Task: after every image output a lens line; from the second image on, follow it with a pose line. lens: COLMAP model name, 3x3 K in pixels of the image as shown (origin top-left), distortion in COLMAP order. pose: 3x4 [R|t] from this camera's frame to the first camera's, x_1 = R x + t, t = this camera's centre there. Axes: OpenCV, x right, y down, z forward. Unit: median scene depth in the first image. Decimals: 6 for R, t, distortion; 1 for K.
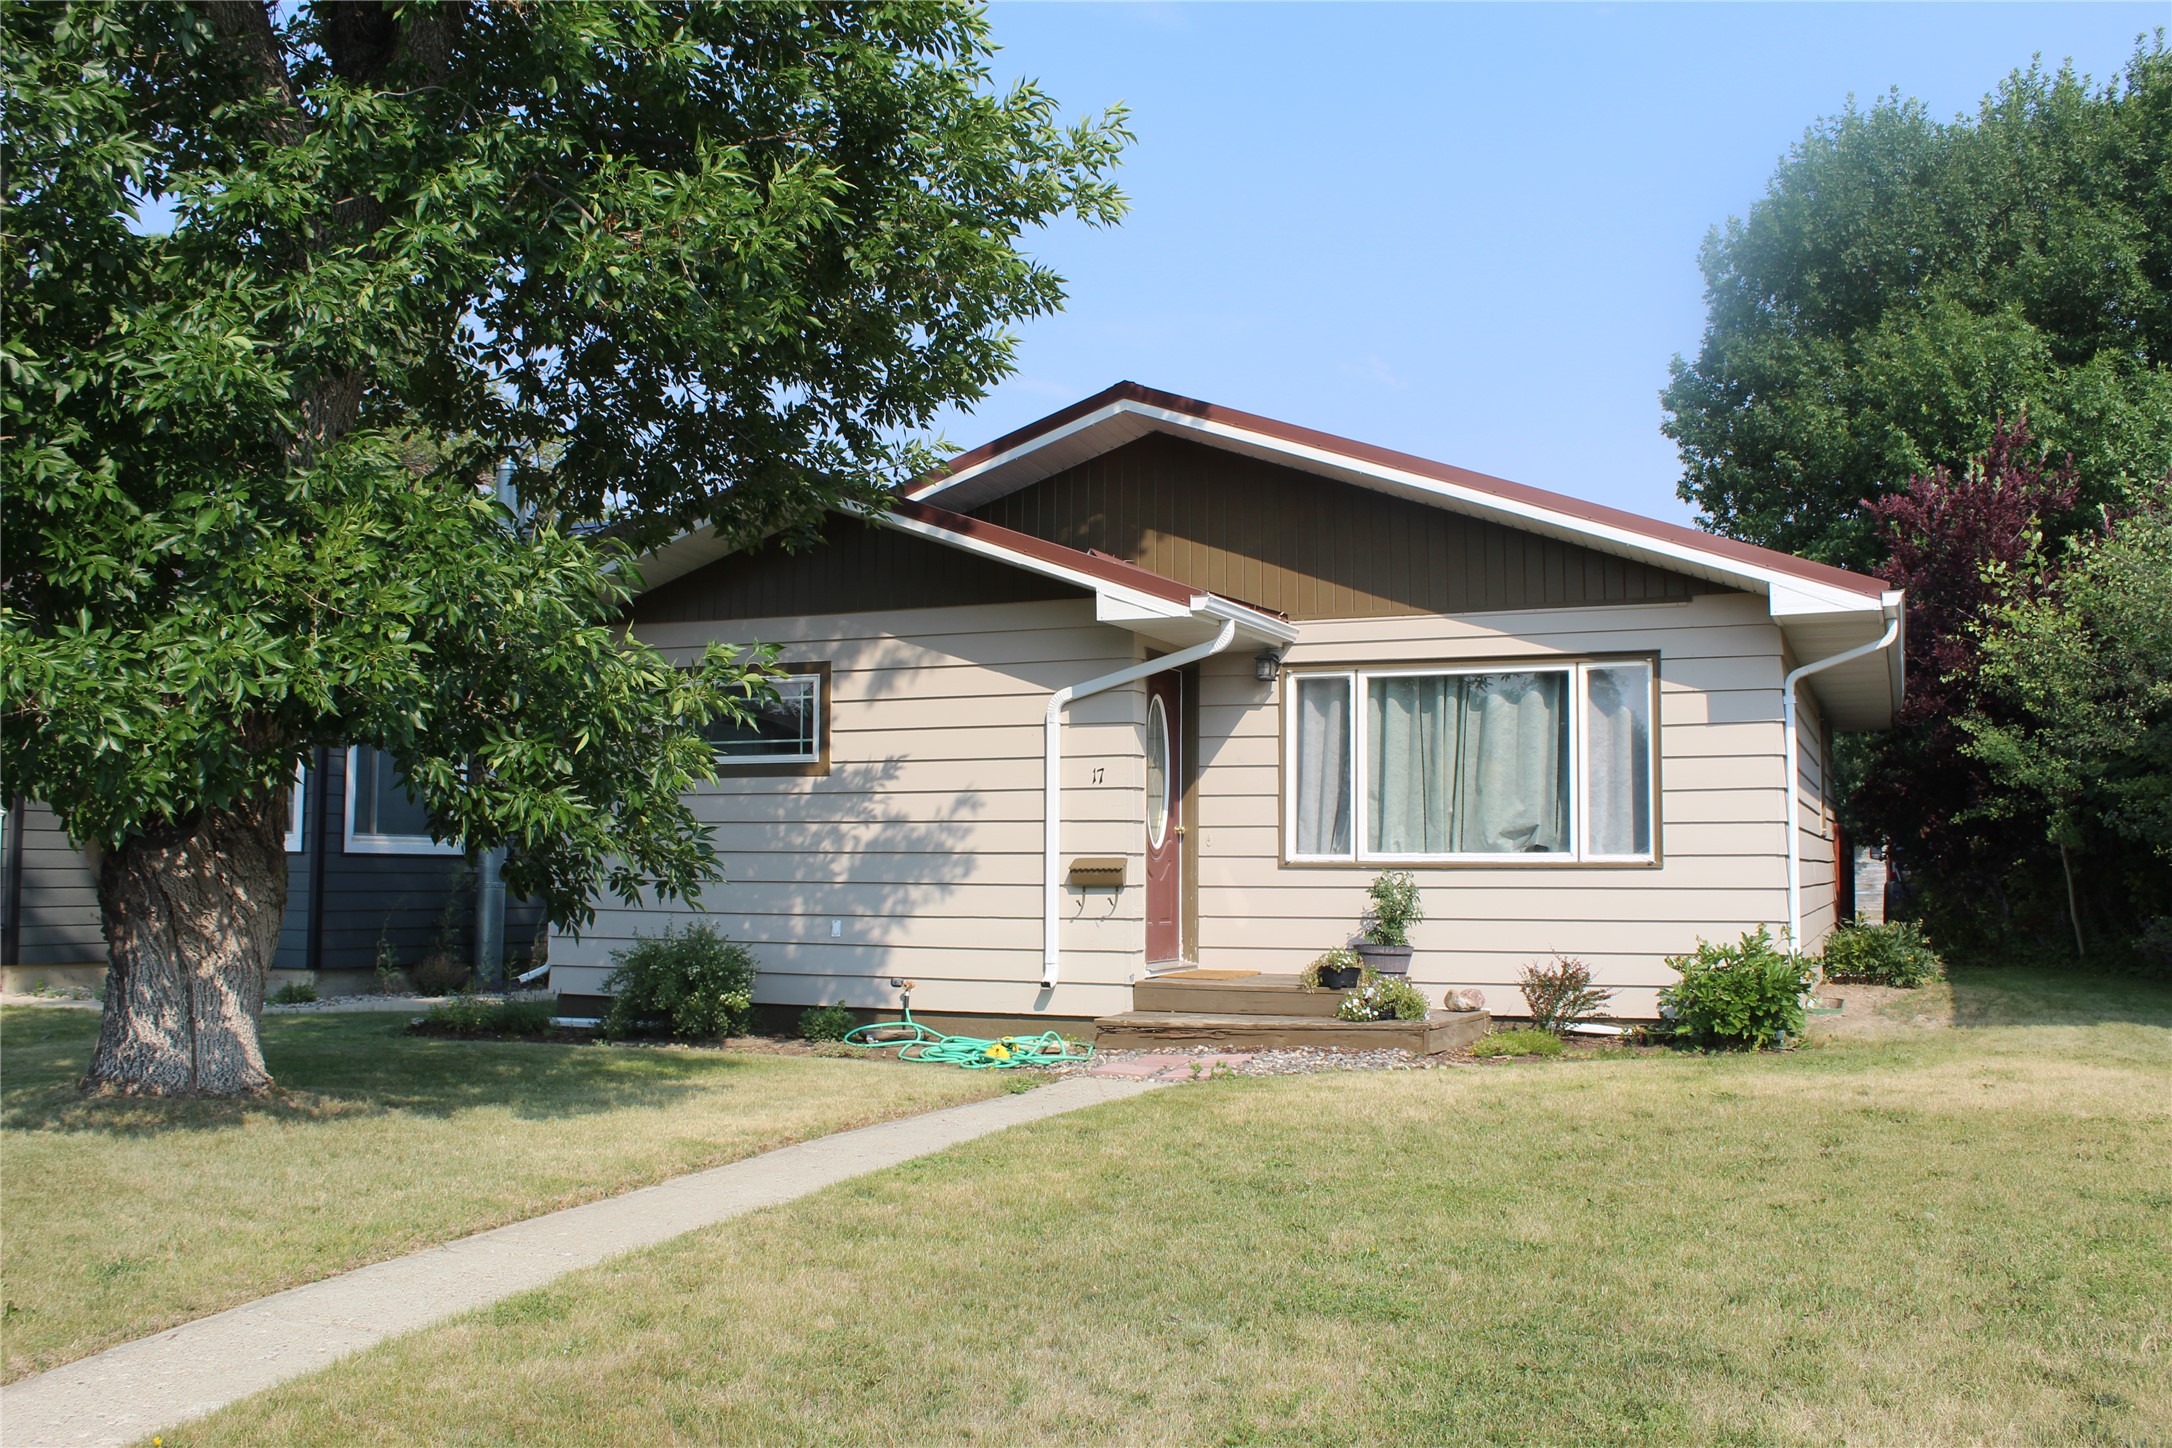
lens RADIAL K [[2008.1, 0, 1089.7], [0, 2008.1, 730.3], [0, 0, 1]] dist [-0.038564, 0.000000]
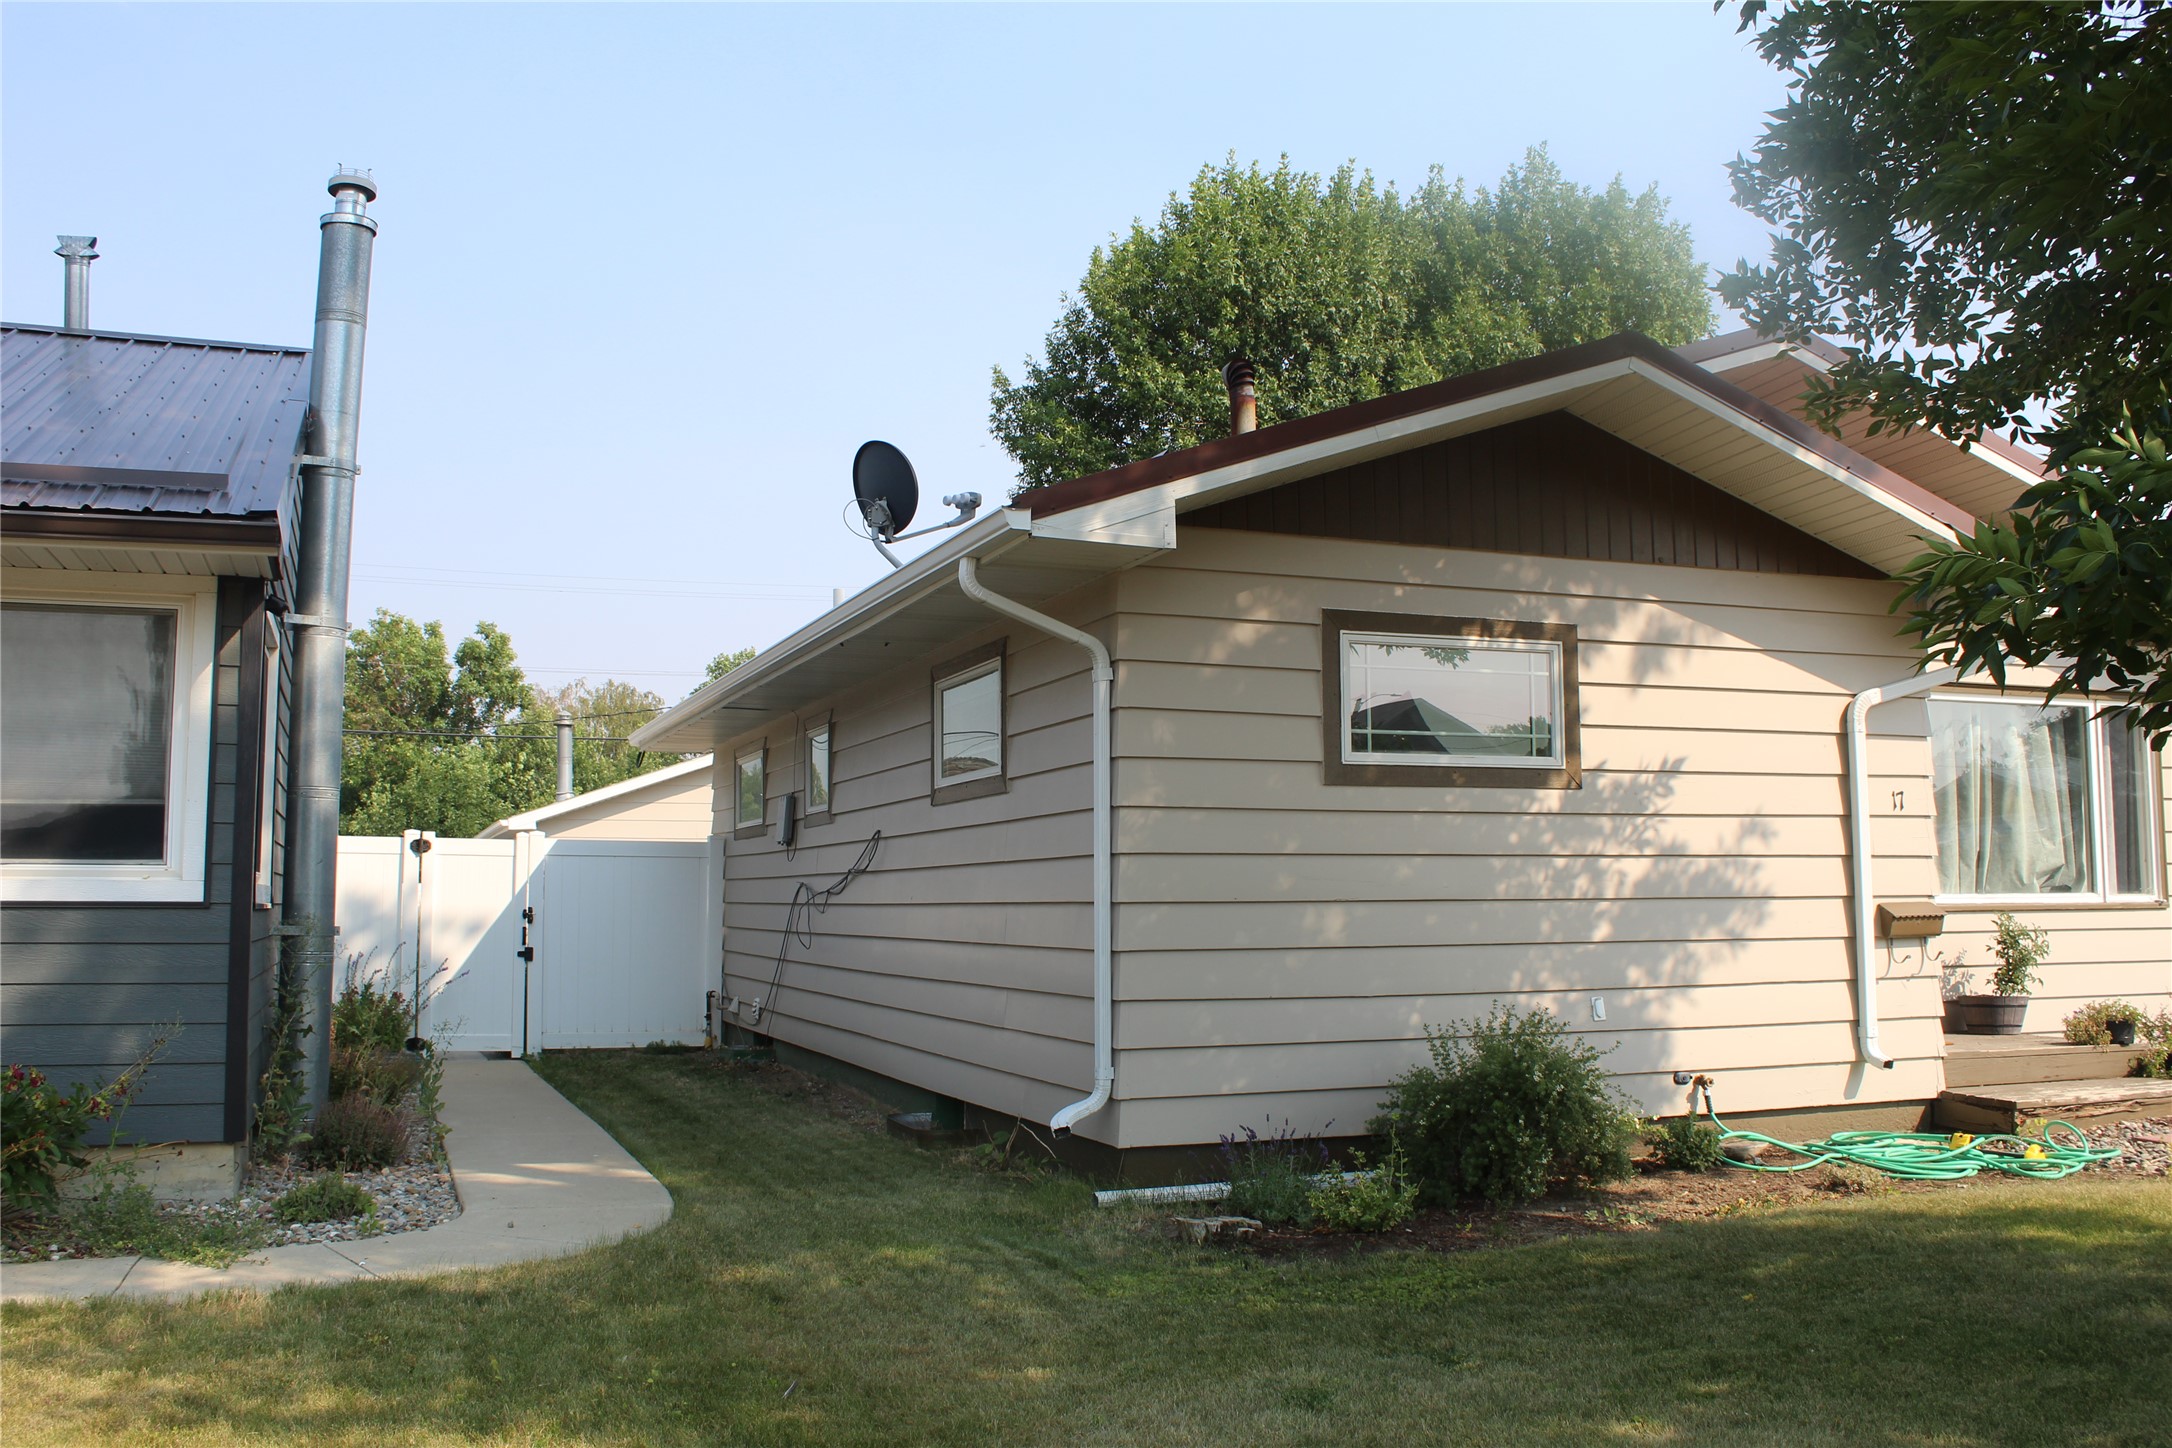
lens RADIAL K [[2008.1, 0, 1089.2], [0, 2008.1, 714.9], [0, 0, 1]] dist [-0.038564, 0.000000]
pose [[0.690782, 0.058979, 0.720654, -0.763320], [-0.041919, 0.998258, -0.041517, 0.033710], [-0.721847, -0.001530, 0.692051, 0.647713]]
